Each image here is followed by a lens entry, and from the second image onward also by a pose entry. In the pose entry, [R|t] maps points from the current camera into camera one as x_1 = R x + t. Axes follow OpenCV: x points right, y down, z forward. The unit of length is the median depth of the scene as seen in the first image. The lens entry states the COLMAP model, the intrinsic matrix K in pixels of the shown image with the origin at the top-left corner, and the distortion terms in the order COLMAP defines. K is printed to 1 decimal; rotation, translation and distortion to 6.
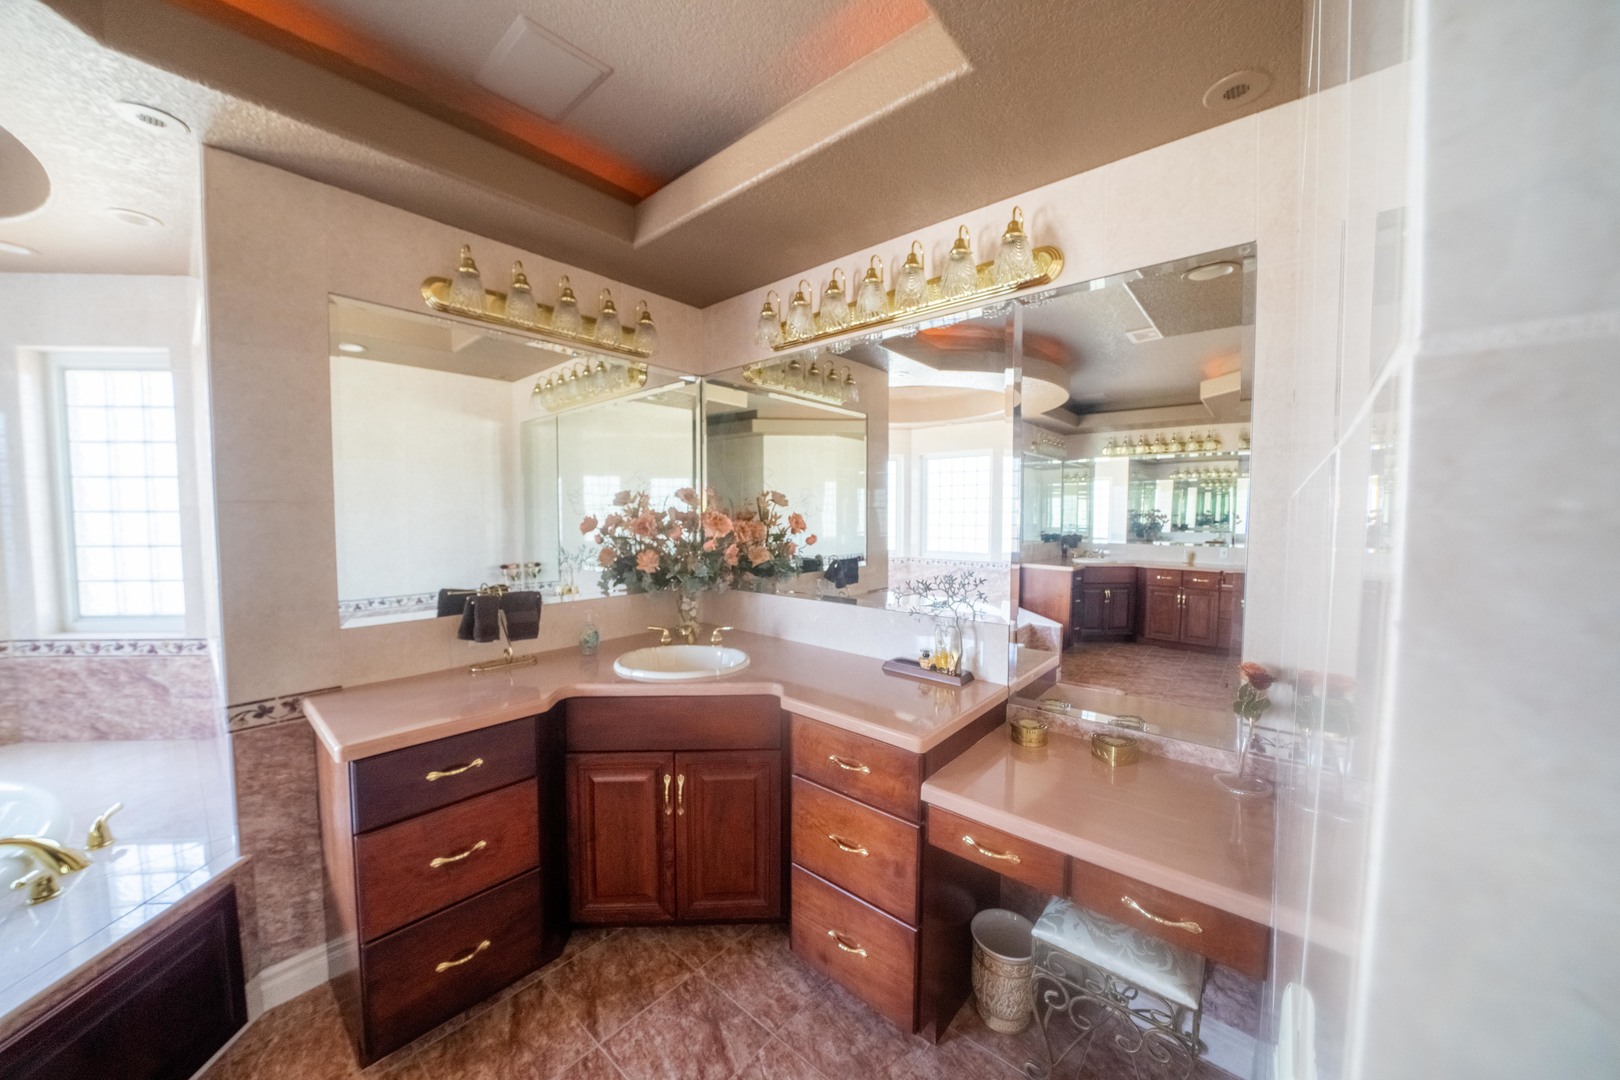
lens RADIAL K [[563.8, 0, 812.4], [0, 563.8, 534.9], [0, 0, 1]] dist [-0.017637, 0.000240]
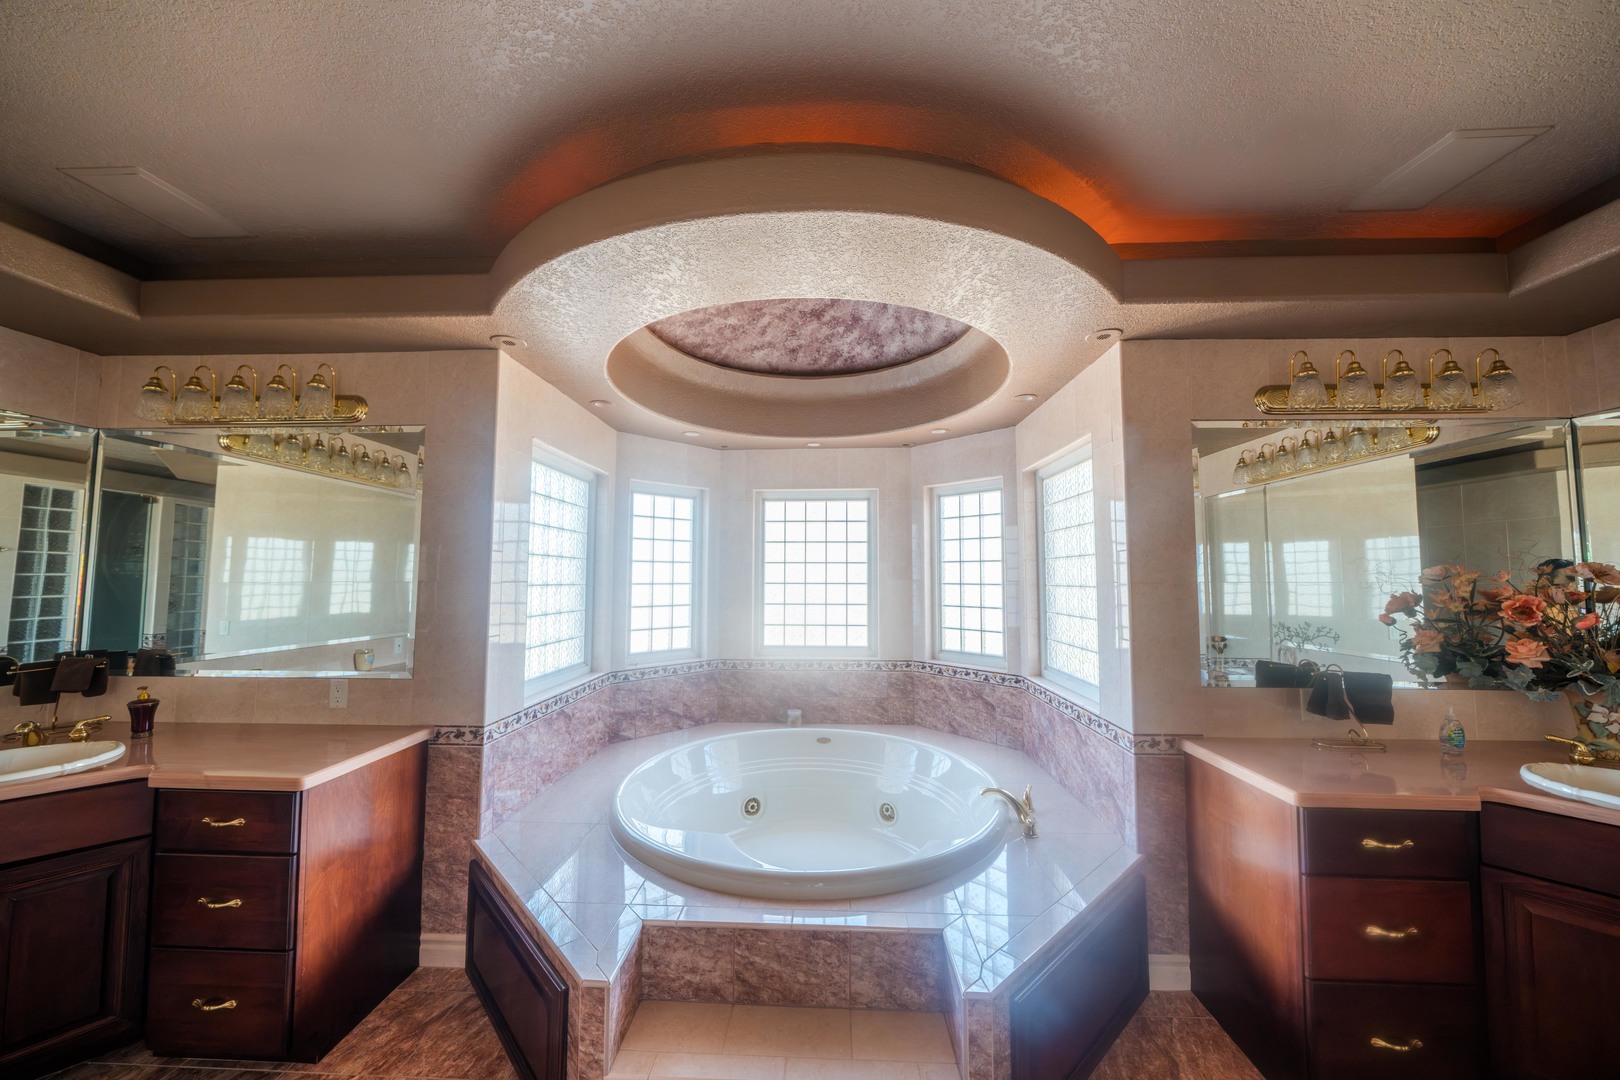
lens RADIAL K [[563.8, 0, 812.4], [0, 563.8, 534.9], [0, 0, 1]] dist [-0.017637, 0.000240]
pose [[0.601093, -0.057118, -0.797135, -0.265074], [-0.039477, 0.994103, -0.101000, -0.003101], [0.798203, 0.092179, 0.595294, -0.314071]]
